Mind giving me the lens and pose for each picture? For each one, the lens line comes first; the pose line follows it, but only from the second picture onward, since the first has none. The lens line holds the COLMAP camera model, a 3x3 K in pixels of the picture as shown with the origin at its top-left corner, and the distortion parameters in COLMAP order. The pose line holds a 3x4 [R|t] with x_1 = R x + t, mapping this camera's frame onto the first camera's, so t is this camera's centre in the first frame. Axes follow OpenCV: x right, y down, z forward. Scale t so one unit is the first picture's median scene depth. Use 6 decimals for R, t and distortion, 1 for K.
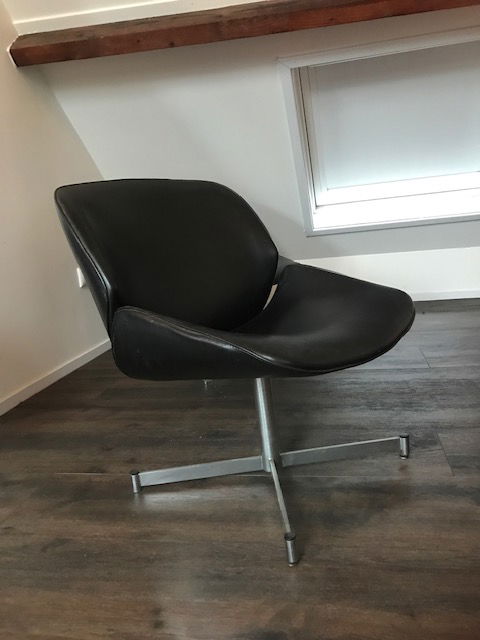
lens RADIAL K [[529.3, 0, 260.2], [0, 529.3, 324.0], [0, 0, 1]] dist [0.001611, -0.025461]
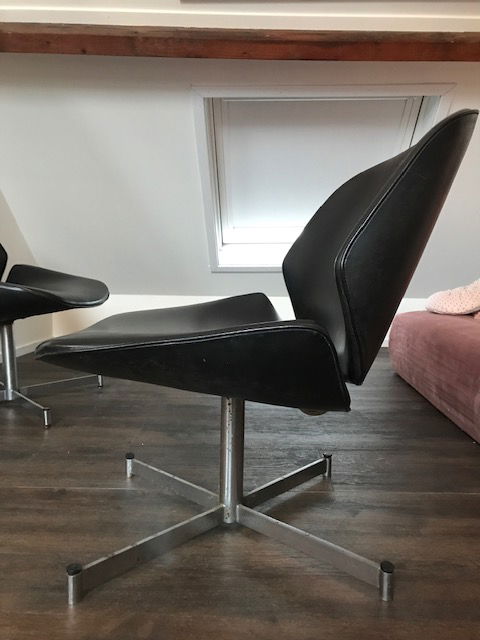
lens RADIAL K [[529.3, 0, 266.3], [0, 529.3, 323.8], [0, 0, 1]] dist [0.001611, -0.025461]
pose [[0.980128, 0.081711, 0.180755, 0.034989], [-0.061084, 0.991265, -0.116885, 0.077493], [-0.188727, 0.103522, 0.976558, 0.033777]]
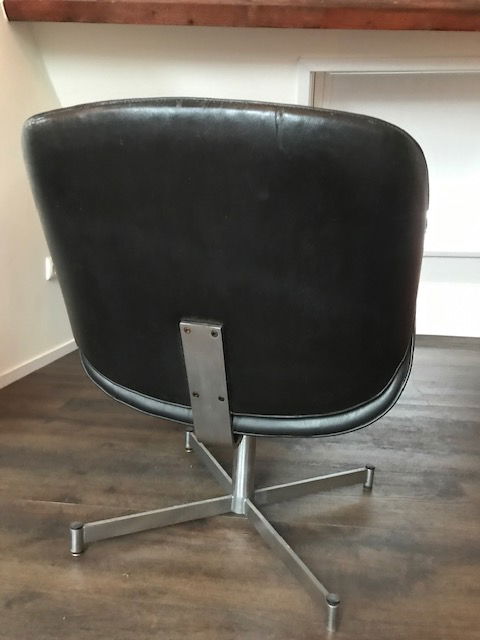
lens RADIAL K [[529.3, 0, 256.3], [0, 529.3, 325.8], [0, 0, 1]] dist [0.001611, -0.025461]
pose [[0.988882, 0.102525, 0.107711, -0.116143], [-0.099184, 0.994419, -0.035951, 0.007651], [-0.110796, 0.024868, 0.993532, 0.122769]]
